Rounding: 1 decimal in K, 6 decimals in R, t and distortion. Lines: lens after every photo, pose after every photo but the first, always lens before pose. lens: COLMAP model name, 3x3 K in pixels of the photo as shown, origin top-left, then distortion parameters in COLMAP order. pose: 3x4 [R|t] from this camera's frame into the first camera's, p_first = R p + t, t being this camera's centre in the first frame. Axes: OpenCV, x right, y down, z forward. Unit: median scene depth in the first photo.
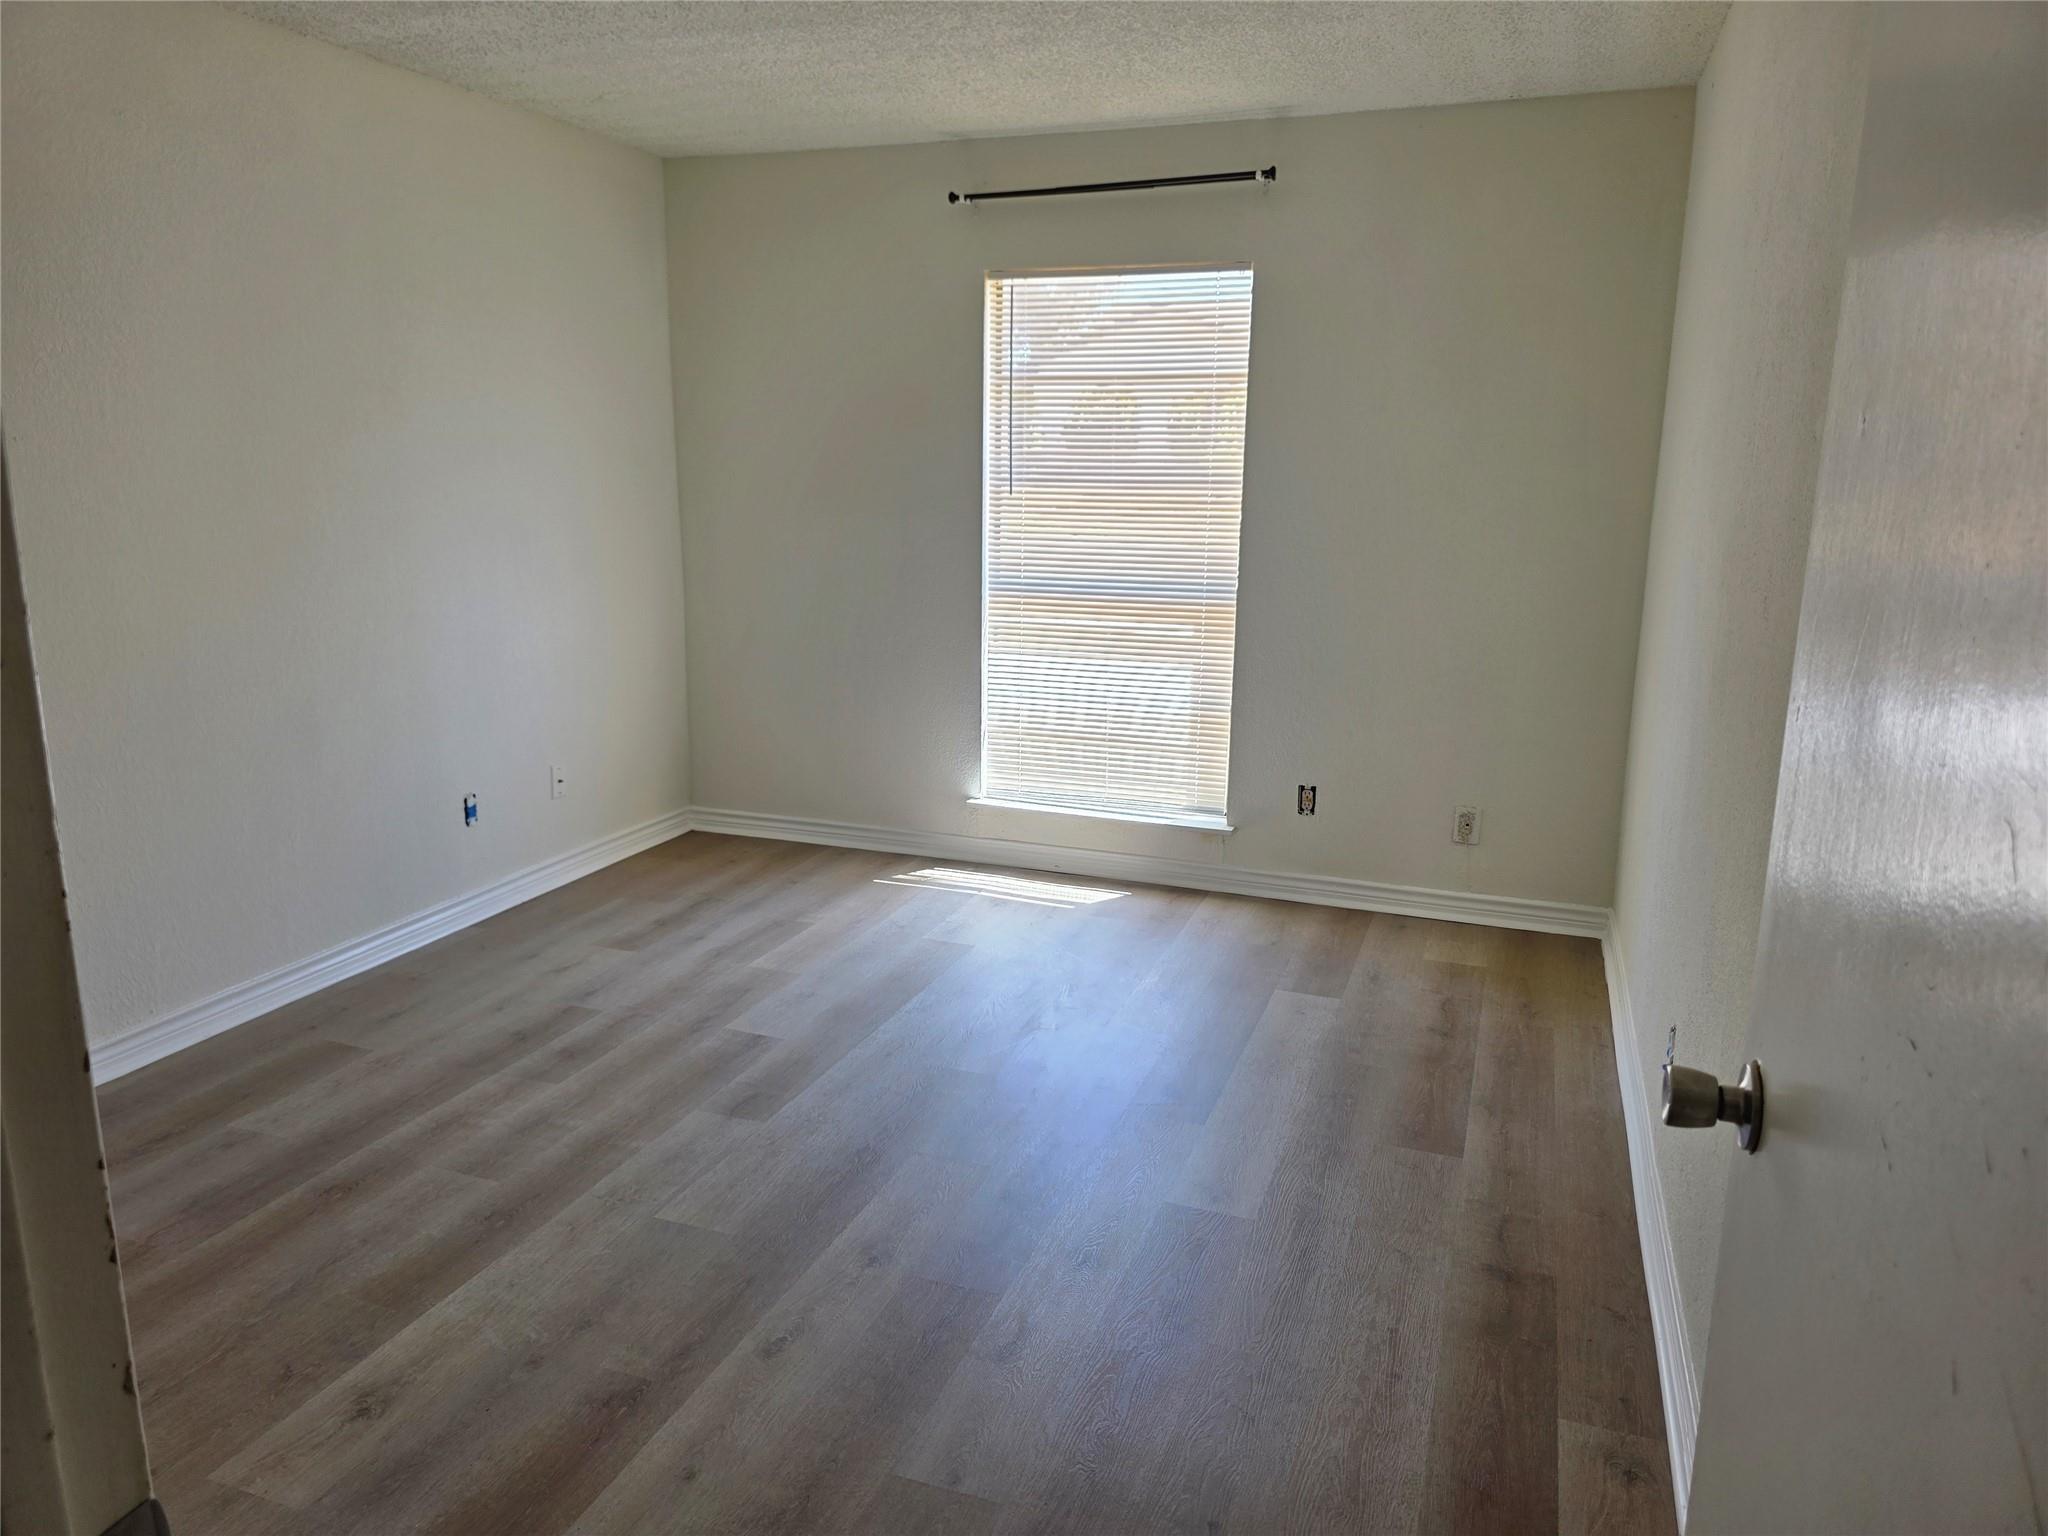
lens RADIAL K [[1379.9, 0, 1022.7], [0, 1379.9, 773.2], [0, 0, 1]] dist [0.059082, -0.059146]
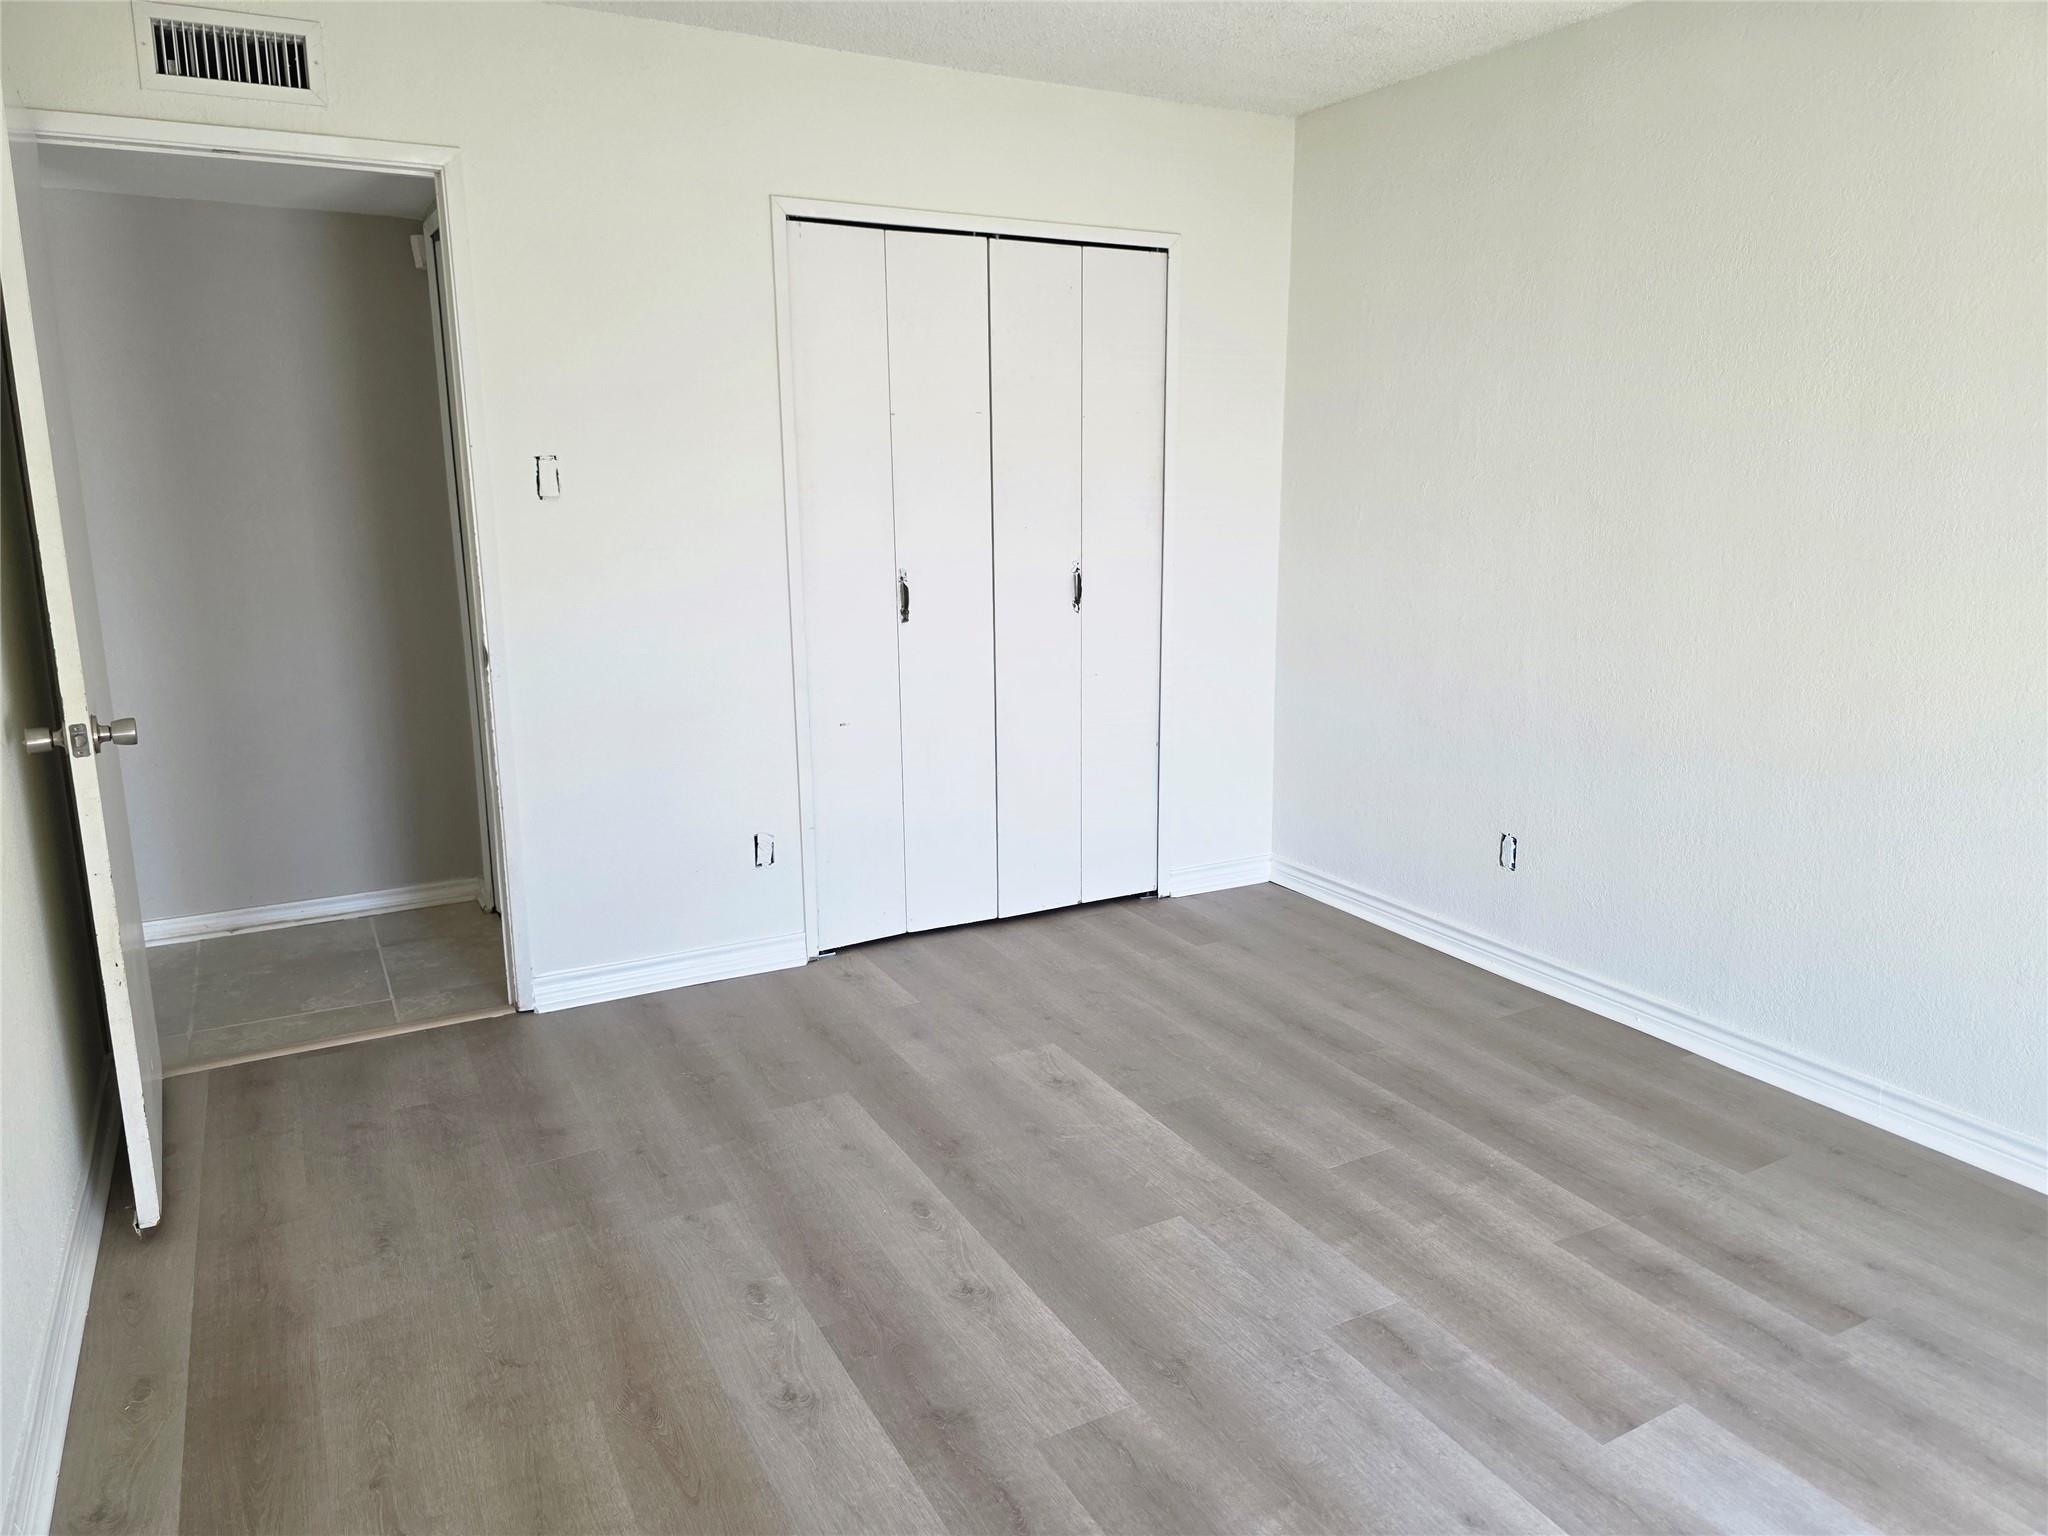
lens RADIAL K [[1379.9, 0, 1022.7], [0, 1379.9, 765.8], [0, 0, 1]] dist [0.059082, -0.059146]
pose [[-0.658069, 0.152747, -0.737301, 0.423745], [-0.170124, 0.923724, 0.343209, -0.257284], [0.733487, 0.351288, -0.581888, 1.201824]]
